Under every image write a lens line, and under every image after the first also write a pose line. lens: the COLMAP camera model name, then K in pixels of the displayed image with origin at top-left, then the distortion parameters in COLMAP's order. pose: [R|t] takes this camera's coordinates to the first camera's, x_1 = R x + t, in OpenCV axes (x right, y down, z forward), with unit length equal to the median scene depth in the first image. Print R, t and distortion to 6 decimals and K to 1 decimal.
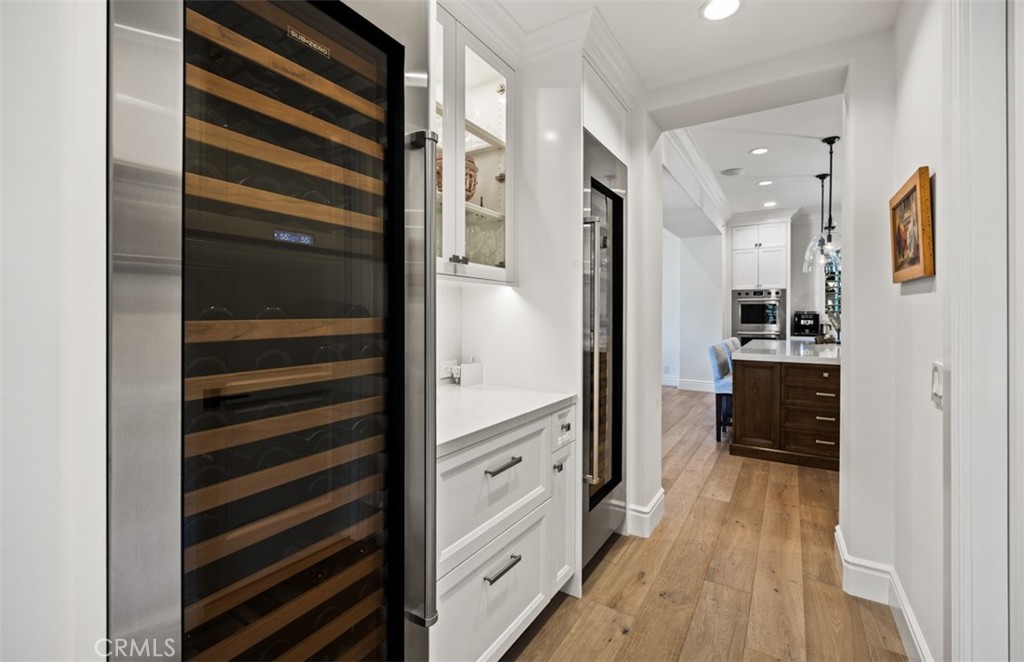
lens RADIAL K [[430.9, 0, 499.3], [0, 430.9, 315.6], [0, 0, 1]] dist [0.000289, 0.000070]
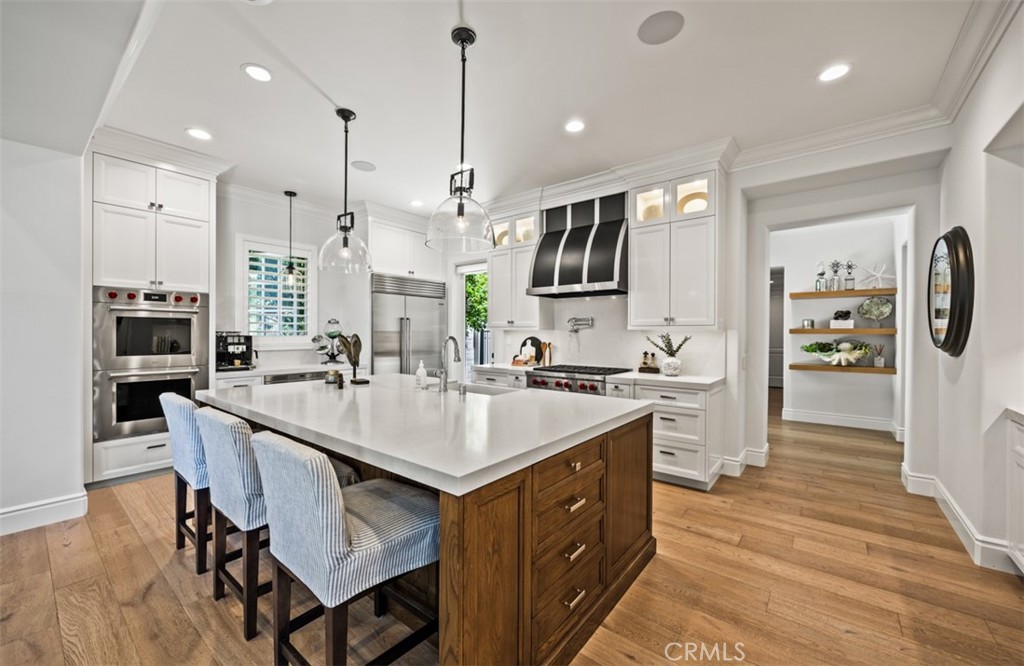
lens RADIAL K [[409.9, 0, 521.8], [0, 409.9, 335.3], [0, 0, 1]] dist [-0.003864, -0.000244]
pose [[0.079552, -0.006645, 0.996809, 0.138243], [-0.003493, 0.999970, 0.006944, -0.010215], [-0.996825, -0.004035, 0.079527, 0.521574]]
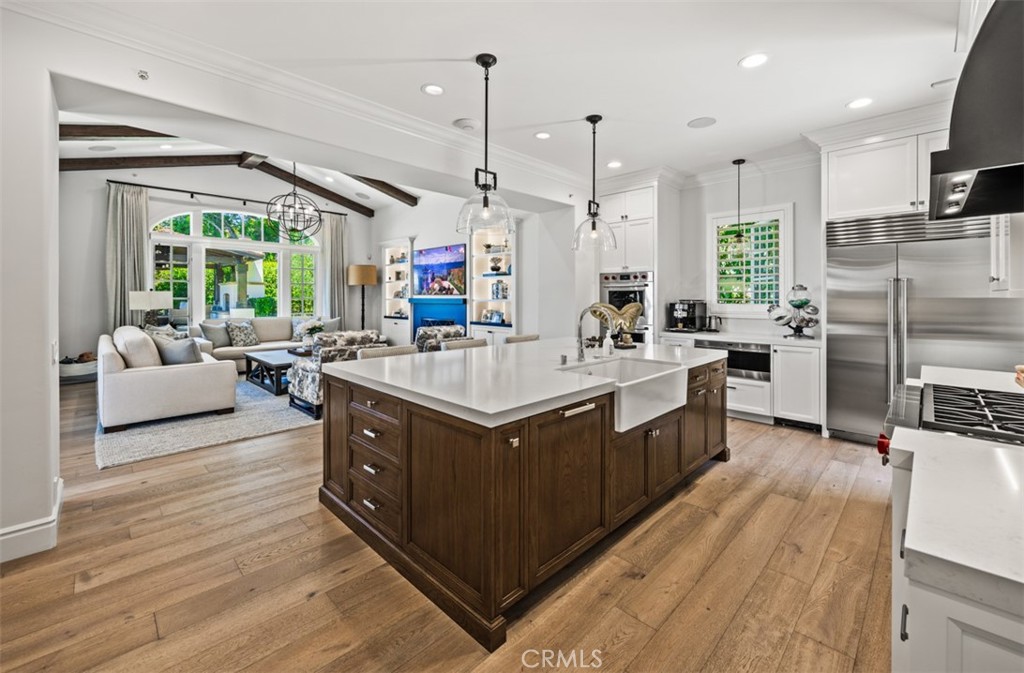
lens RADIAL K [[406.6, 0, 504.9], [0, 406.6, 297.5], [0, 0, 1]] dist [-0.002770, 0.000129]
pose [[0.976711, -0.000158, -0.214558, 0.555874], [0.000470, 0.999999, 0.001401, -0.015327], [0.214558, -0.001469, 0.976710, 0.217366]]
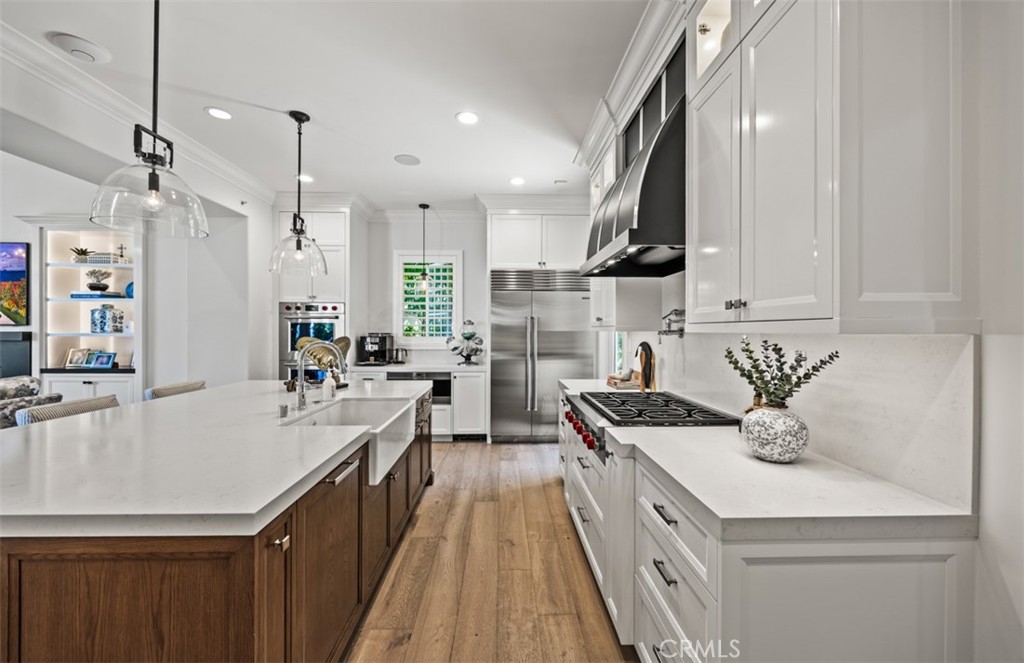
lens RADIAL K [[409.9, 0, 499.7], [0, 409.9, 330.8], [0, 0, 1]] dist [-0.003864, -0.000244]
pose [[0.830259, 0.000357, 0.557377, 0.490946], [-0.001974, 0.999995, 0.002299, -0.016024], [-0.557374, -0.003009, 0.830256, 0.266919]]
